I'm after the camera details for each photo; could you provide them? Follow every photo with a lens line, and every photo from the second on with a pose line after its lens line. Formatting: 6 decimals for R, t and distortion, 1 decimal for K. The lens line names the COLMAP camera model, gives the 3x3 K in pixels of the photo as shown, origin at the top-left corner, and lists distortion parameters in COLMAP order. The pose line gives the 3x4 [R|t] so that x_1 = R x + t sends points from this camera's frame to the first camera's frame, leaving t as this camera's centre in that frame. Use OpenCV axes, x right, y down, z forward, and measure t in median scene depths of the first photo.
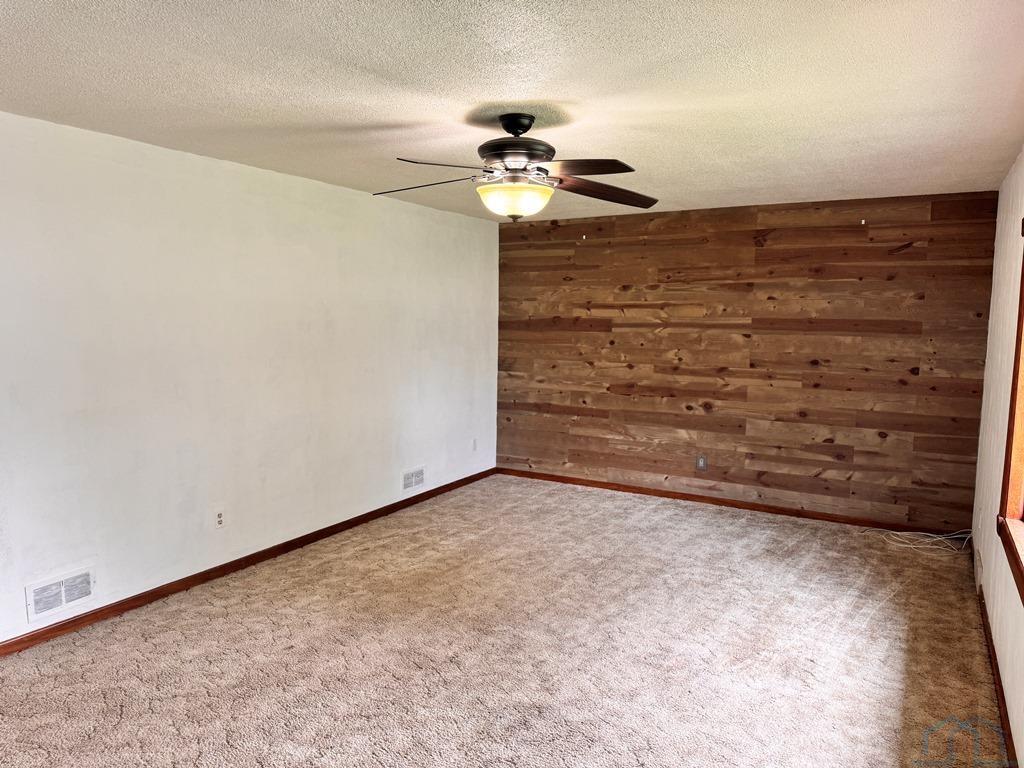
lens RADIAL K [[714.2, 0, 507.5], [0, 714.2, 383.6], [0, 0, 1]] dist [0.136262, -0.196659]
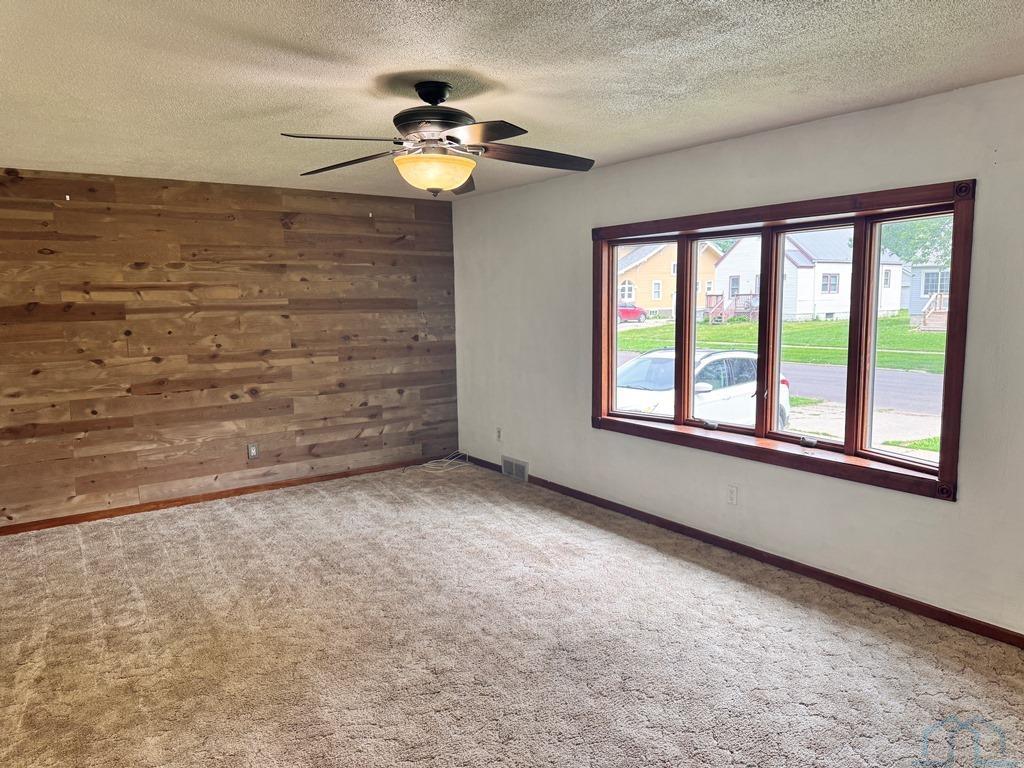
lens RADIAL K [[723.7, 0, 509.3], [0, 723.7, 385.6], [0, 0, 1]] dist [0.052342, -0.066158]
pose [[0.408521, -0.129331, 0.903540, -0.471767], [0.109992, 0.989672, 0.091929, -0.029317], [-0.906097, 0.061827, 0.418527, 0.292706]]
